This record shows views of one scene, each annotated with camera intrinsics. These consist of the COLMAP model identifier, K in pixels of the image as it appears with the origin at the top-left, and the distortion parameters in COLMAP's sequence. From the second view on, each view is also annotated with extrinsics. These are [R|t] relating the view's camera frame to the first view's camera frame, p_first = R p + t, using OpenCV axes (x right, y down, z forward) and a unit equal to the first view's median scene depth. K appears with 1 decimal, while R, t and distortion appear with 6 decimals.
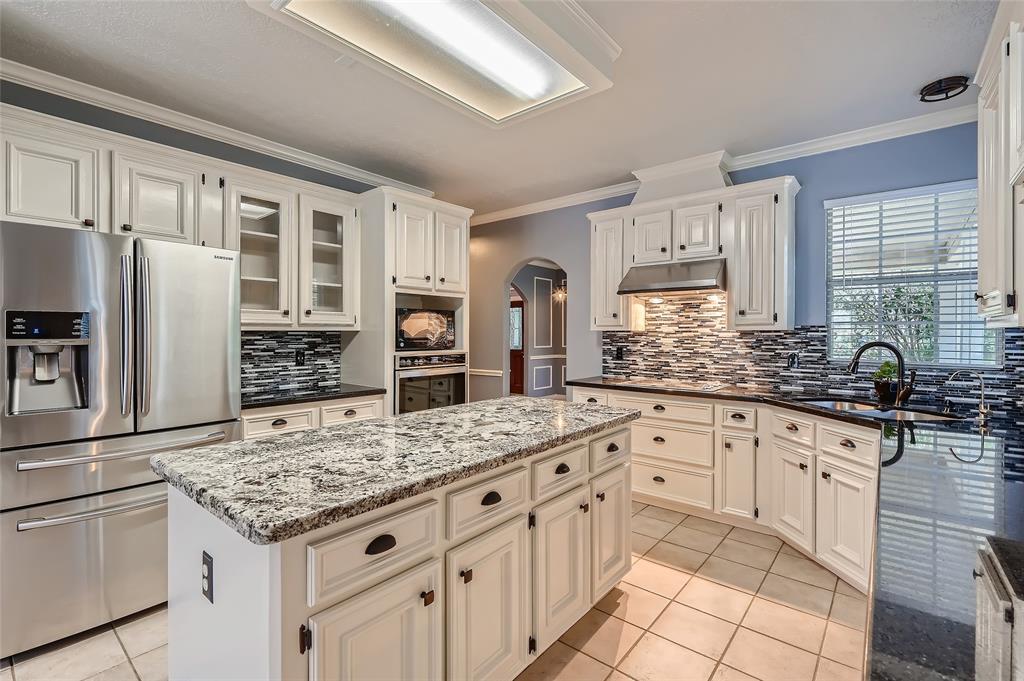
lens RADIAL K [[459.3, 0, 514.8], [0, 459.3, 336.2], [0, 0, 1]] dist [-0.000628, 0.000339]
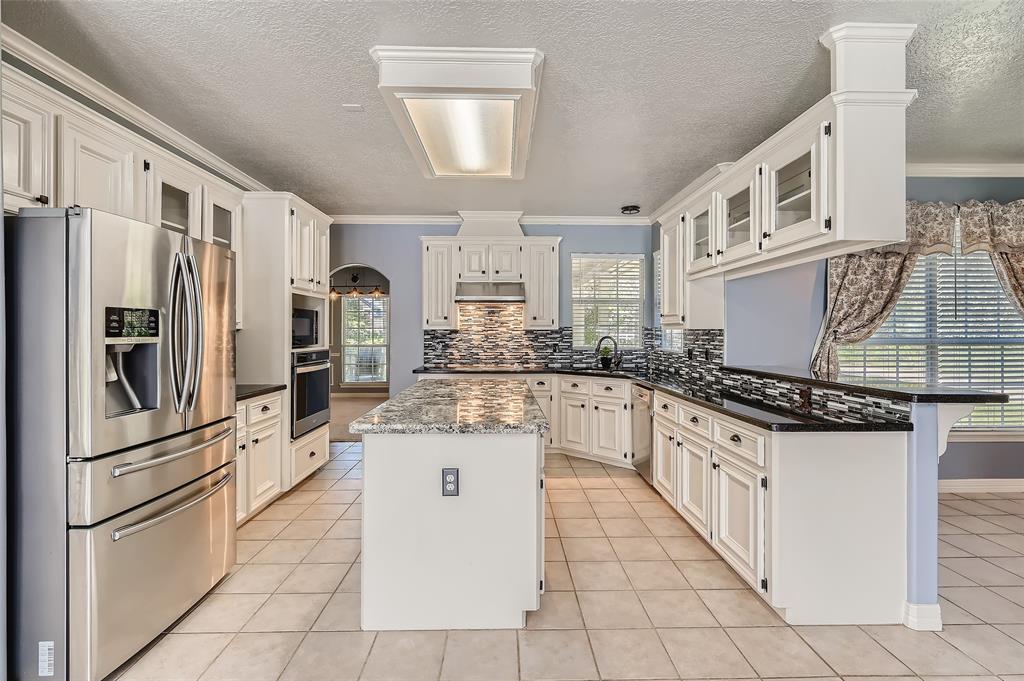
lens RADIAL K [[459.3, 0, 514.8], [0, 459.3, 336.2], [0, 0, 1]] dist [-0.000628, 0.000339]
pose [[0.753485, -0.006891, 0.657429, -0.559297], [0.004791, 0.999976, 0.004990, 0.001364], [-0.657448, -0.000611, 0.753500, -0.130760]]
